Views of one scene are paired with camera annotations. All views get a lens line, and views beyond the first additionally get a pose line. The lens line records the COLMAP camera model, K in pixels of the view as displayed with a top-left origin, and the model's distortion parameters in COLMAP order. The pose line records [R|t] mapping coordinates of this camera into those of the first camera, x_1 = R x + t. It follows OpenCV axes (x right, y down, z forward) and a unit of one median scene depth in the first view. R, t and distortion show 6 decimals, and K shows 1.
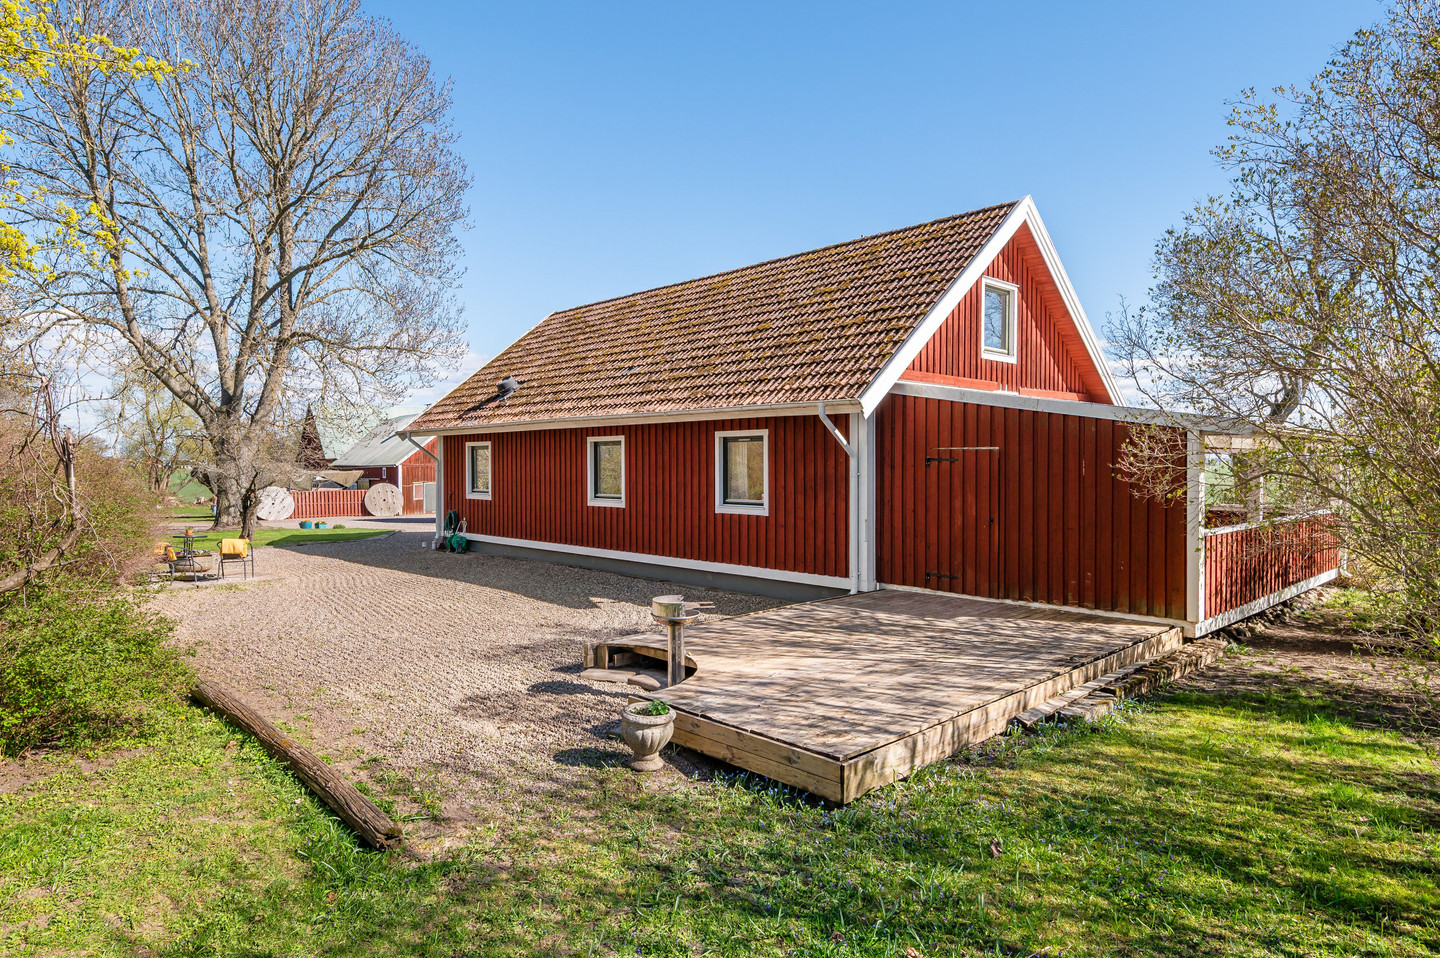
lens RADIAL K [[885.3, 0, 718.6], [0, 885.3, 480.2], [0, 0, 1]] dist [-0.003928, -0.001020]
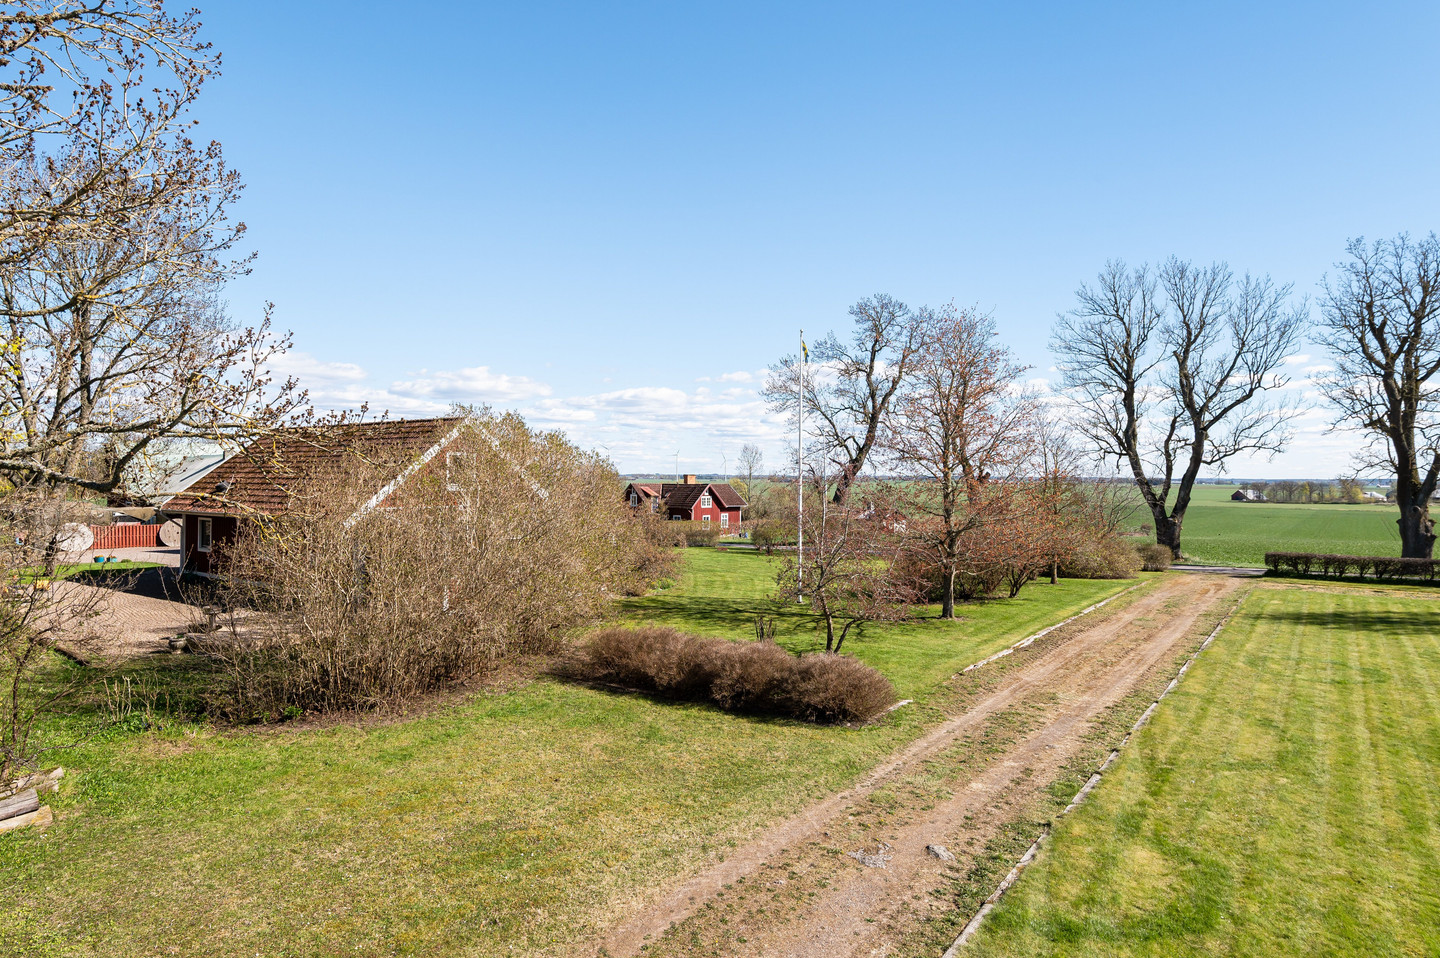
lens RADIAL K [[846.0, 0, 717.0], [0, 846.0, 474.1], [0, 0, 1]] dist [-0.004020, 0.000088]
pose [[0.983727, 0.009008, 0.179442, 0.132547], [-0.004061, 0.999602, -0.027915, -0.028593], [-0.179622, 0.026732, 0.983372, -0.253109]]
